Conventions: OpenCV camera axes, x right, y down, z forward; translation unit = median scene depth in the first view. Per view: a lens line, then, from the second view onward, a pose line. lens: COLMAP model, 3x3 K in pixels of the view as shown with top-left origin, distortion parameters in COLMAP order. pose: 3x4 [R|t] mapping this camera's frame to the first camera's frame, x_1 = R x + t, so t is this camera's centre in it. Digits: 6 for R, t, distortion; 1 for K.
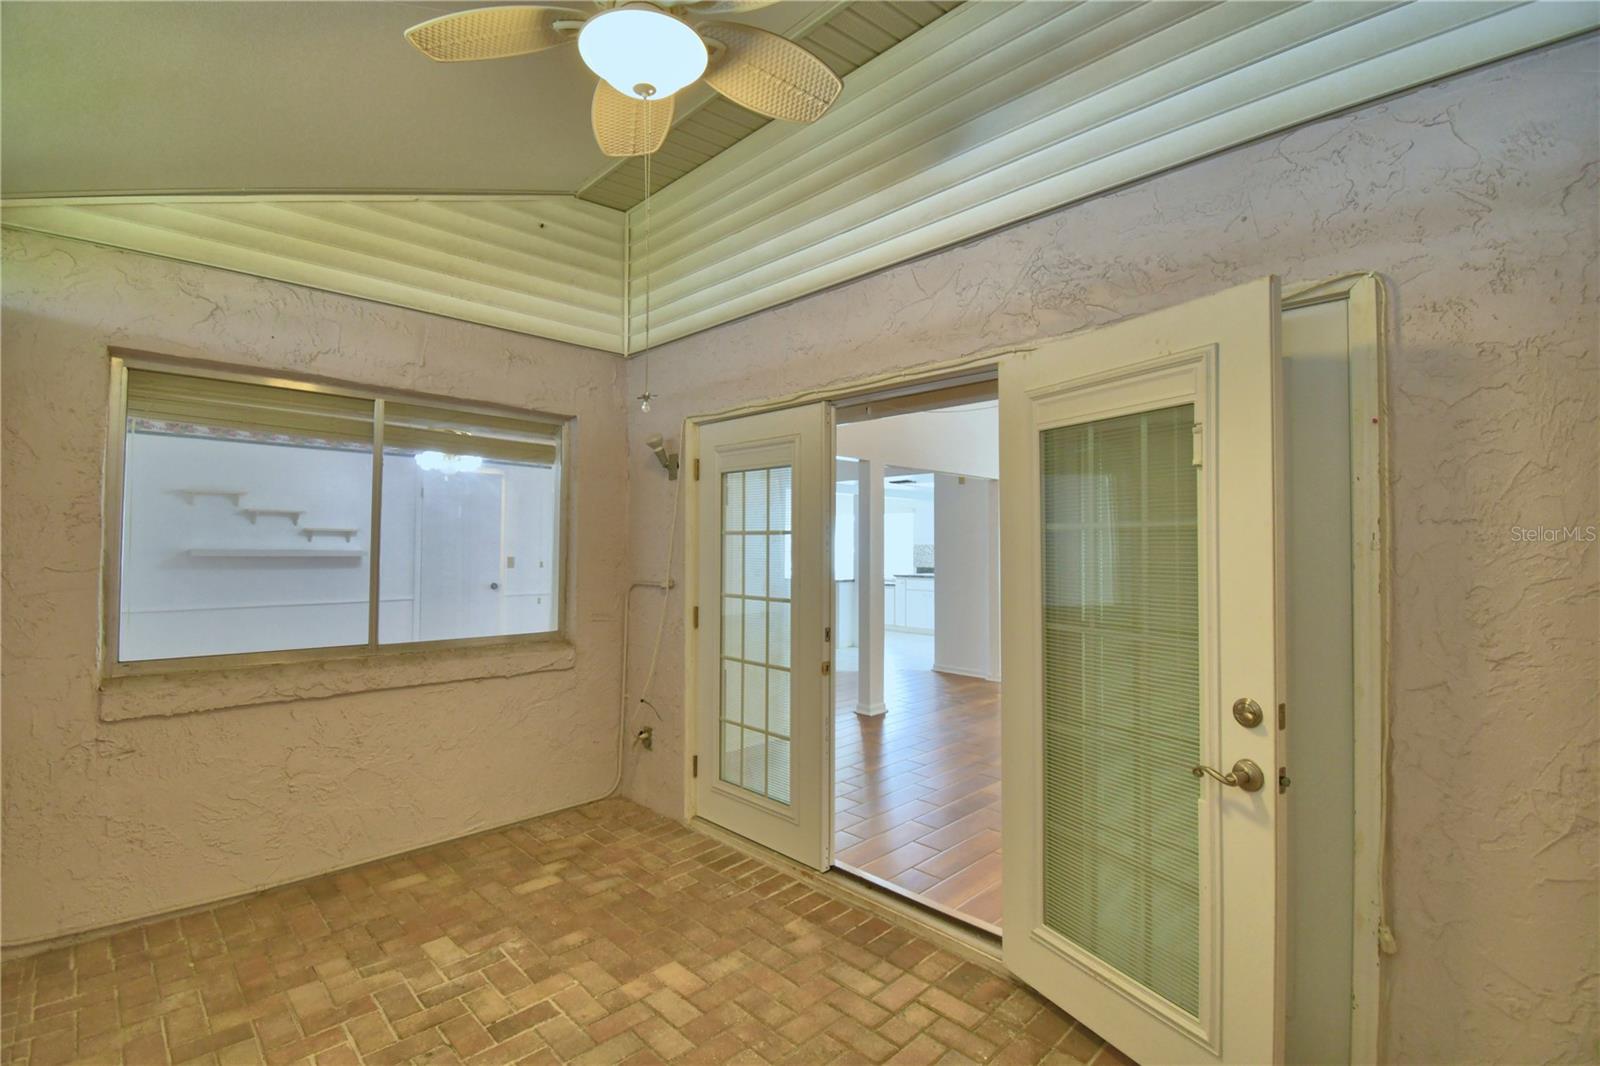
lens RADIAL K [[719.3, 0, 781.6], [0, 719.3, 531.1], [0, 0, 1]] dist [0.000352, -0.018079]
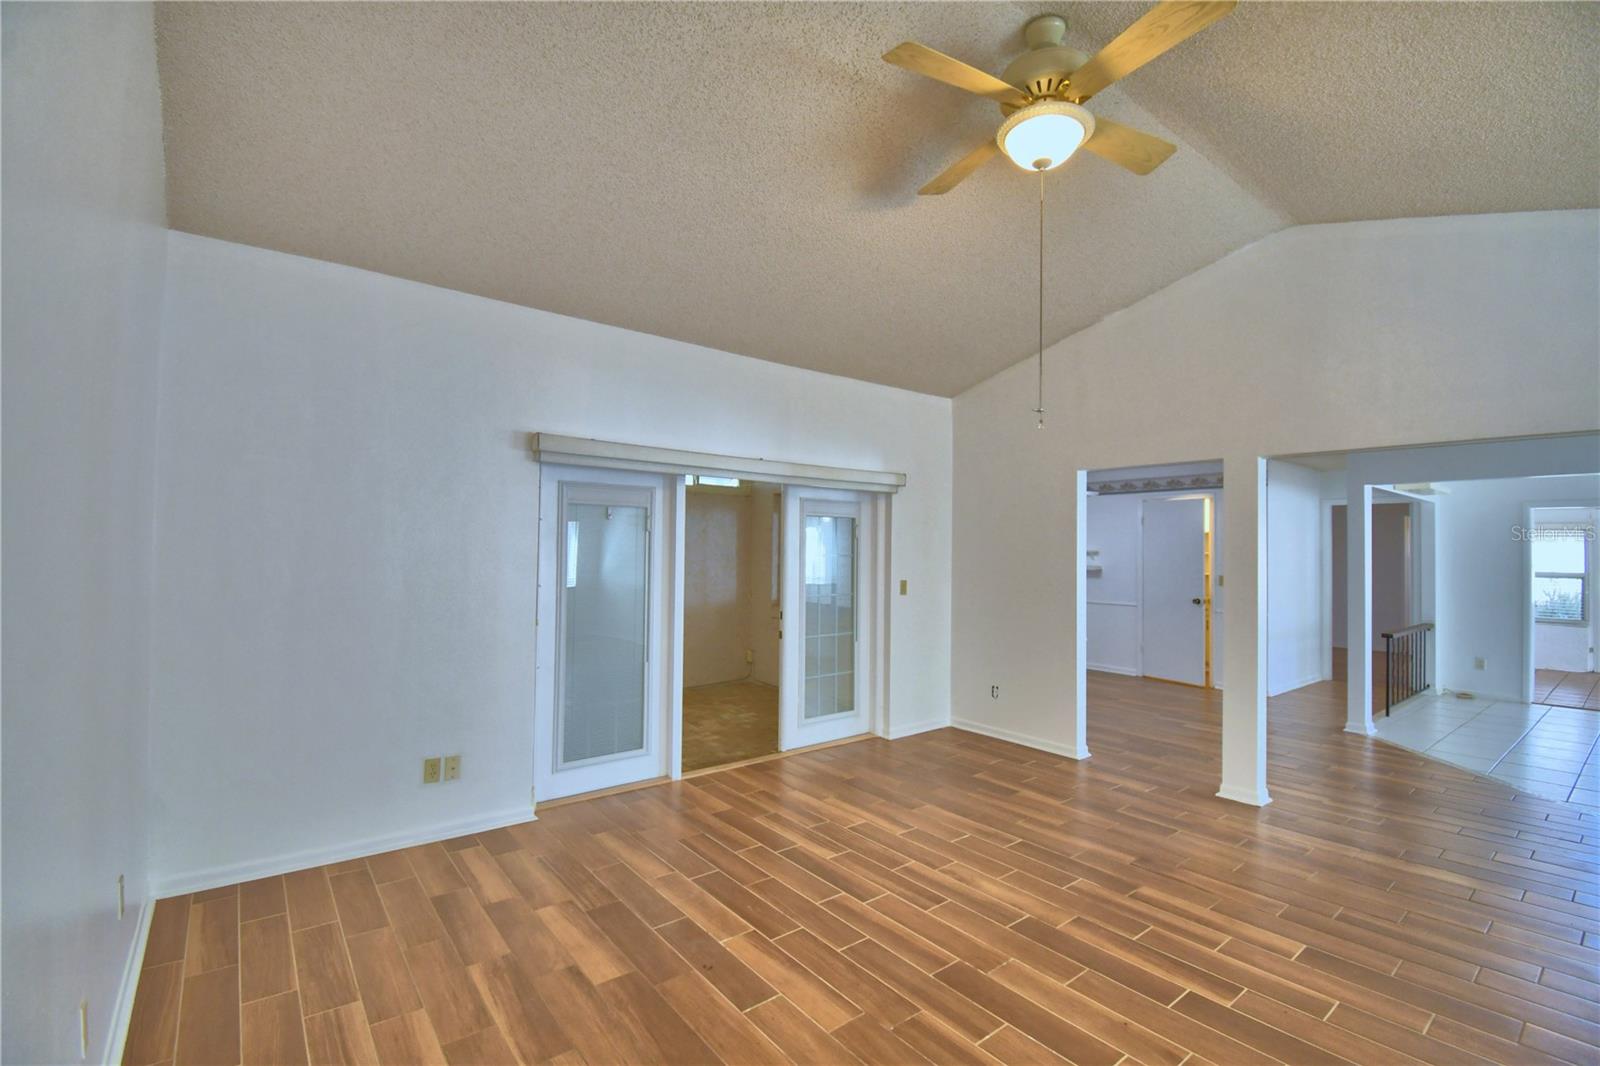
lens RADIAL K [[694.3, 0, 798.7], [0, 694.3, 534.6], [0, 0, 1]] dist [0.021090, -0.026837]
pose [[-0.095782, -0.025074, -0.995086, 1.767882], [0.009122, 0.999619, -0.026066, -0.007261], [0.995361, -0.011574, -0.095517, 1.231308]]
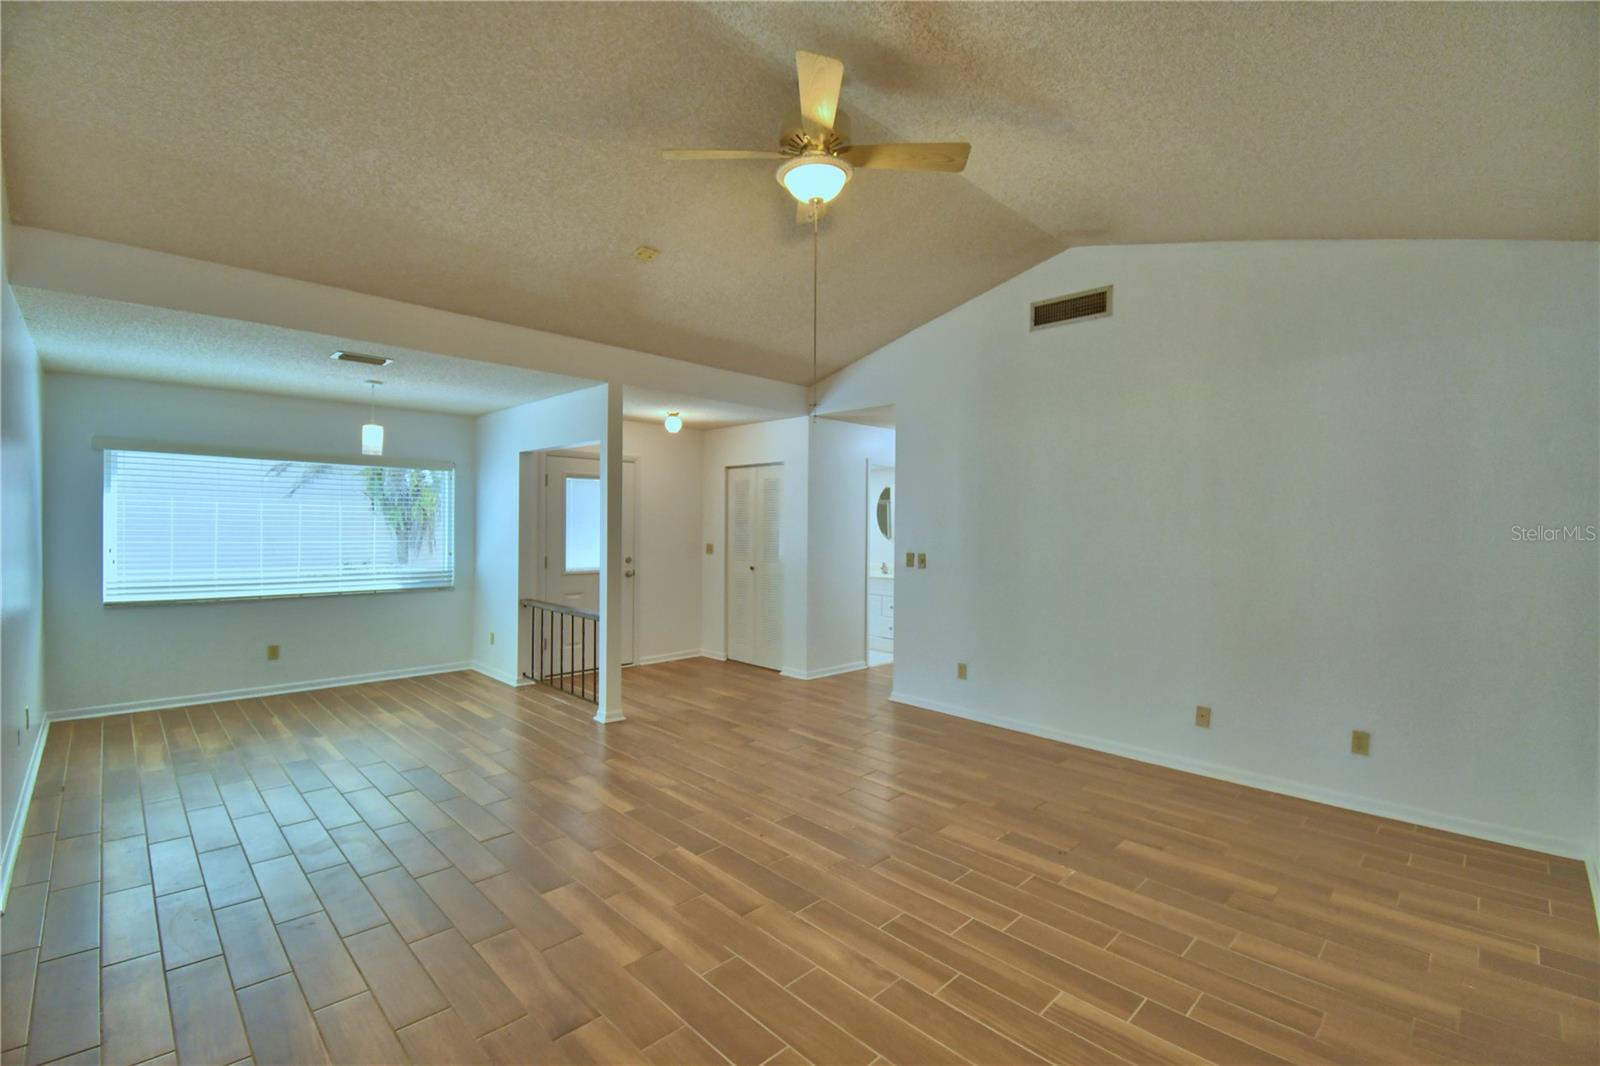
lens RADIAL K [[709.0, 0, 794.7], [0, 709.0, 530.4], [0, 0, 1]] dist [0.019379, -0.025486]
pose [[-0.012700, -0.010352, 0.999866, -0.105087], [-0.033360, 0.999394, 0.009923, -0.005070], [-0.999363, -0.033230, -0.013037, 1.474351]]
